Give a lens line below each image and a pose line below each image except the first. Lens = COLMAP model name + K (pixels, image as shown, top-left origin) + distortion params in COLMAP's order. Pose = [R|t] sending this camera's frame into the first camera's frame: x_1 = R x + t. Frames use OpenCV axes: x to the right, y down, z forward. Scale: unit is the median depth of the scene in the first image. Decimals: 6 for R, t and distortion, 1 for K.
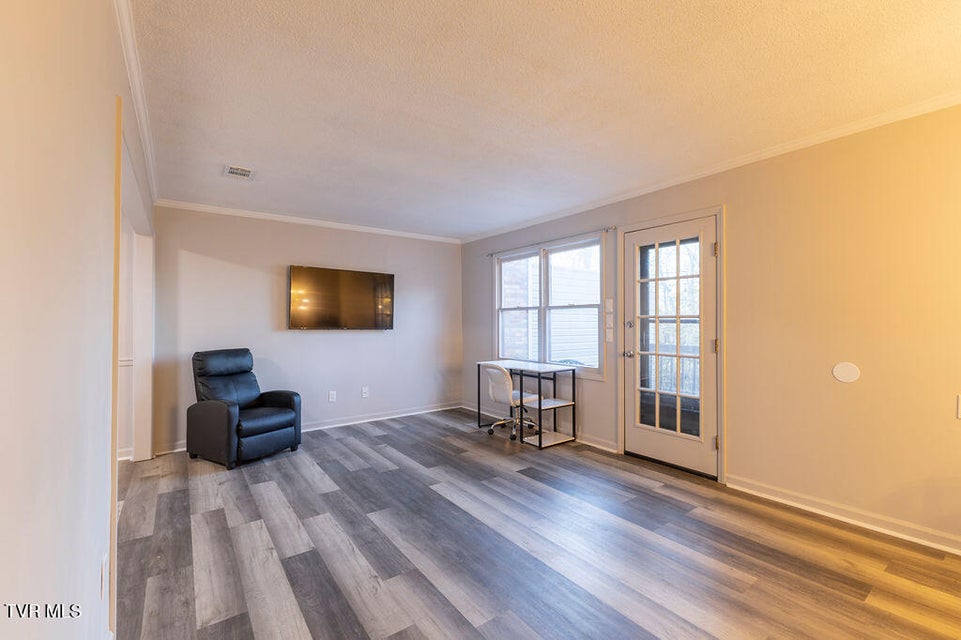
lens RADIAL K [[413.8, 0, 482.3], [0, 413.8, 321.7], [0, 0, 1]] dist [0.011938, -0.004448]
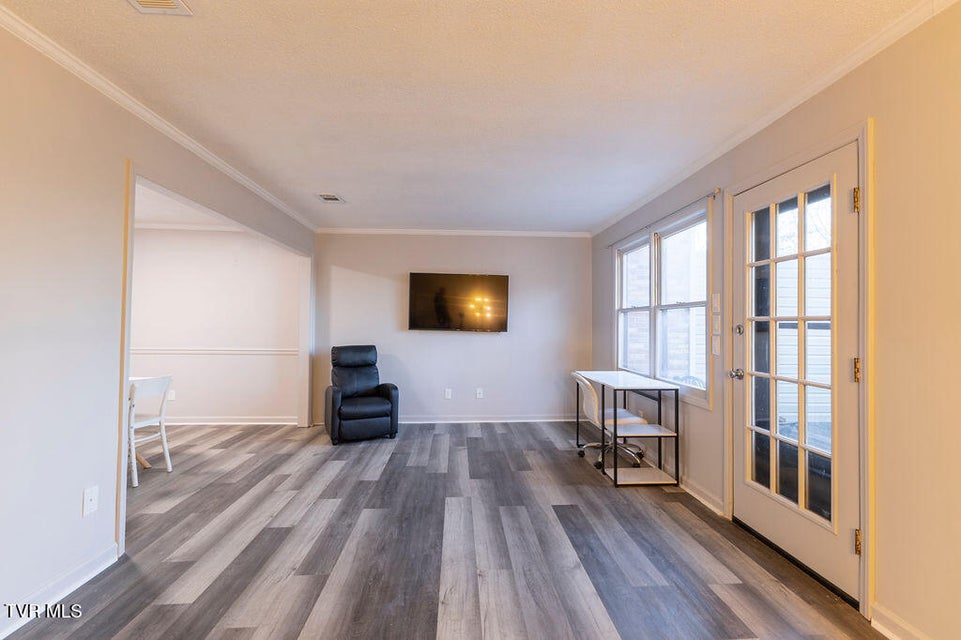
lens RADIAL K [[413.8, 0, 481.3], [0, 413.8, 318.4], [0, 0, 1]] dist [0.011938, -0.004448]
pose [[0.839435, 0.001271, -0.543459, 0.379142], [-0.009730, 0.999872, -0.012691, 0.000190], [0.543373, 0.015941, 0.839340, 0.205410]]
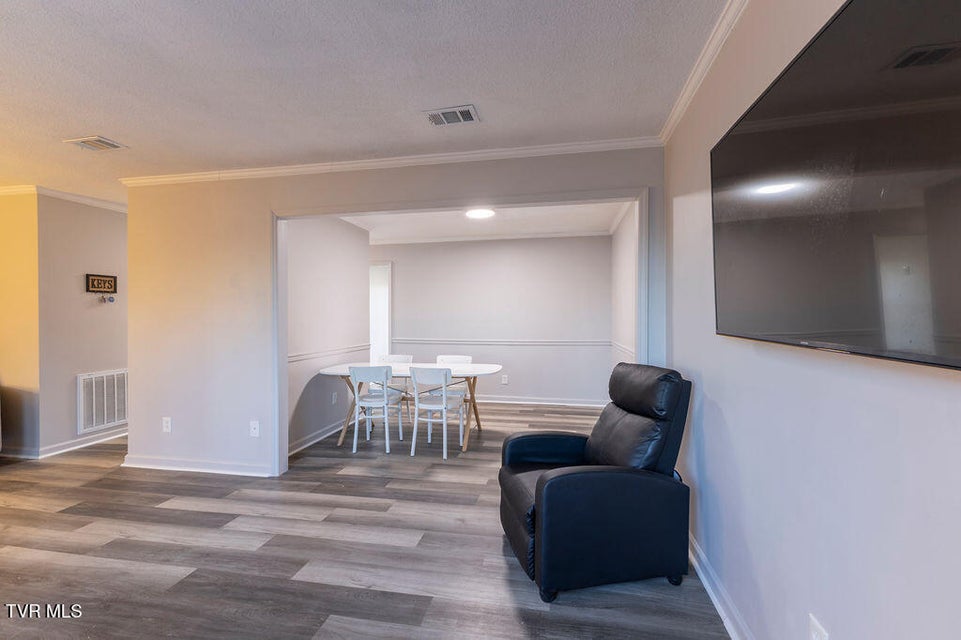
lens RADIAL K [[413.8, 0, 478.9], [0, 413.8, 319.3], [0, 0, 1]] dist [0.011938, -0.004448]
pose [[-0.732973, 0.009842, -0.680186, -0.102071], [0.009785, 0.999944, 0.003924, 0.002869], [0.680187, -0.003779, -0.733029, 1.385632]]
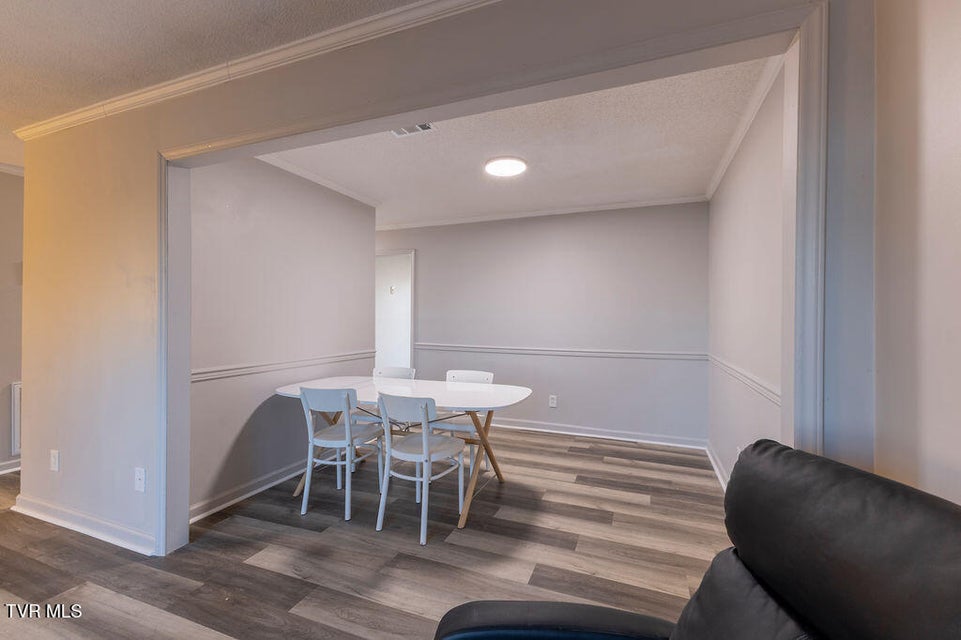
lens RADIAL K [[413.8, 0, 477.5], [0, 413.8, 320.2], [0, 0, 1]] dist [0.011938, -0.004448]
pose [[-0.845100, 0.001390, -0.534606, -0.449241], [0.002030, 0.999998, -0.000610, 0.007678], [0.534604, -0.001601, -0.845101, 1.171029]]
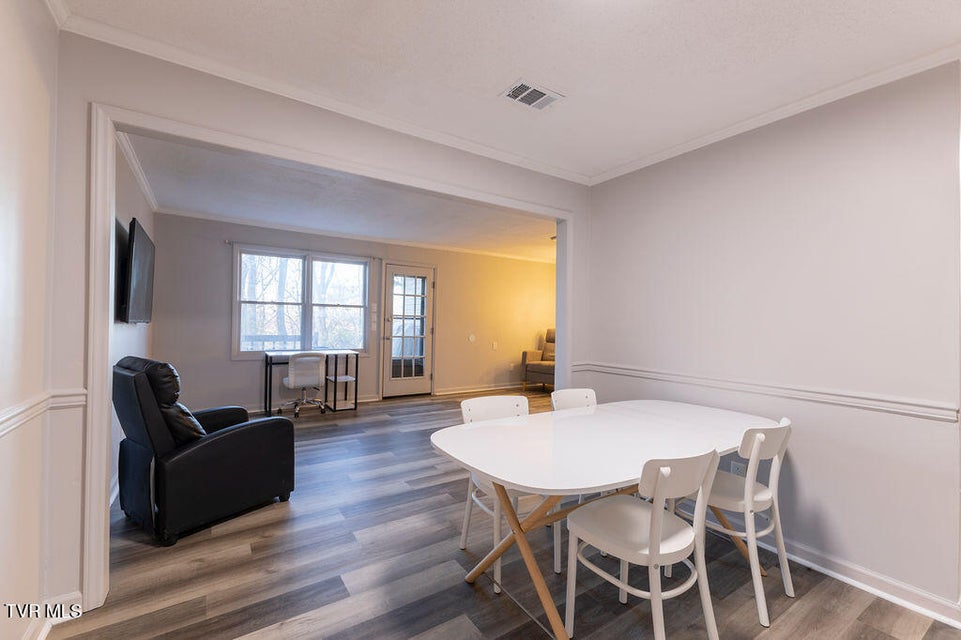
lens RADIAL K [[413.8, 0, 485.2], [0, 413.8, 321.9], [0, 0, 1]] dist [0.011938, -0.004448]
pose [[0.031852, 0.002502, 0.999489, -1.308576], [-0.024440, 0.999700, -0.001724, 0.008376], [-0.999194, -0.024372, 0.031904, 0.568998]]
